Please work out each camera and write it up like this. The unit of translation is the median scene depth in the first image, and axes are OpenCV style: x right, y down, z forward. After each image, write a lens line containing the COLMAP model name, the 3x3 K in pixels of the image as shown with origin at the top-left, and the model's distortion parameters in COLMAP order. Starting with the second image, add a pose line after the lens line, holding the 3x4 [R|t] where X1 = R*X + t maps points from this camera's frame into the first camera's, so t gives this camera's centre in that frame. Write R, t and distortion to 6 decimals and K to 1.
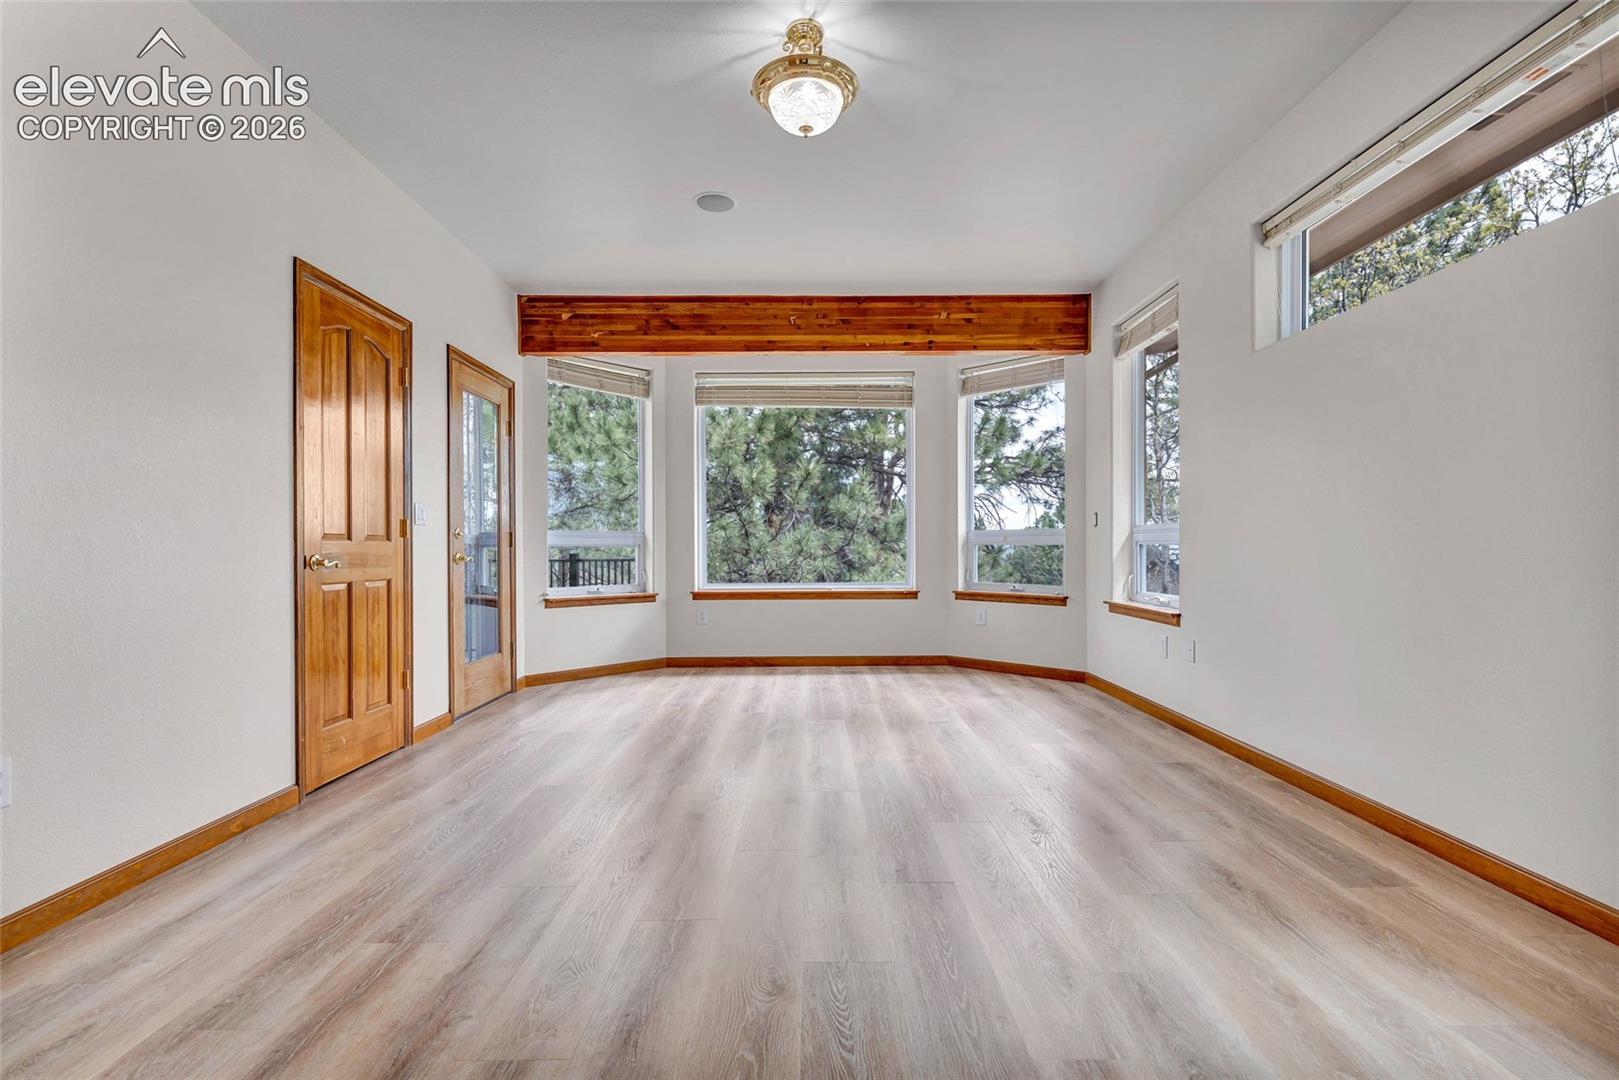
lens RADIAL K [[728.9, 0, 813.4], [0, 728.9, 544.3], [0, 0, 1]] dist [0.002102, 0.000128]
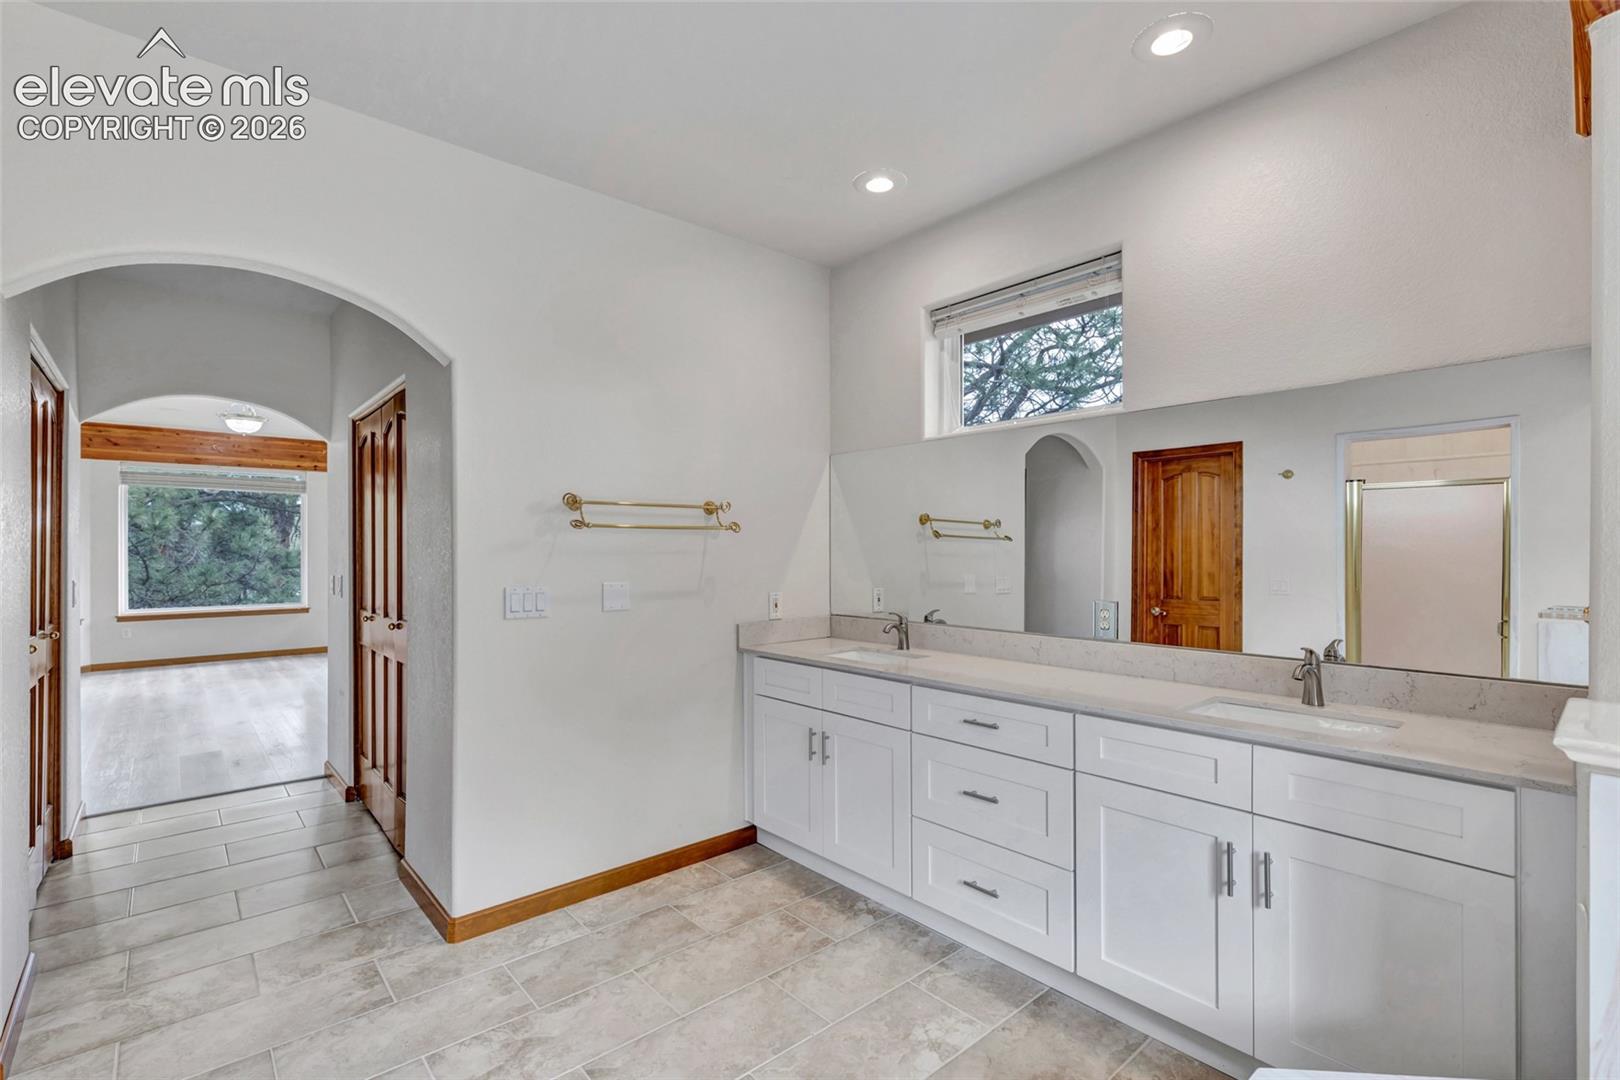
lens RADIAL K [[729.4, 0, 810.7], [0, 729.4, 548.3], [0, 0, 1]] dist [0.002102, 0.000128]
pose [[0.754530, 0.003949, 0.656254, -0.078898], [-0.001233, 0.999989, -0.004600, -0.061061], [-0.656265, 0.002661, 0.754526, -0.937630]]
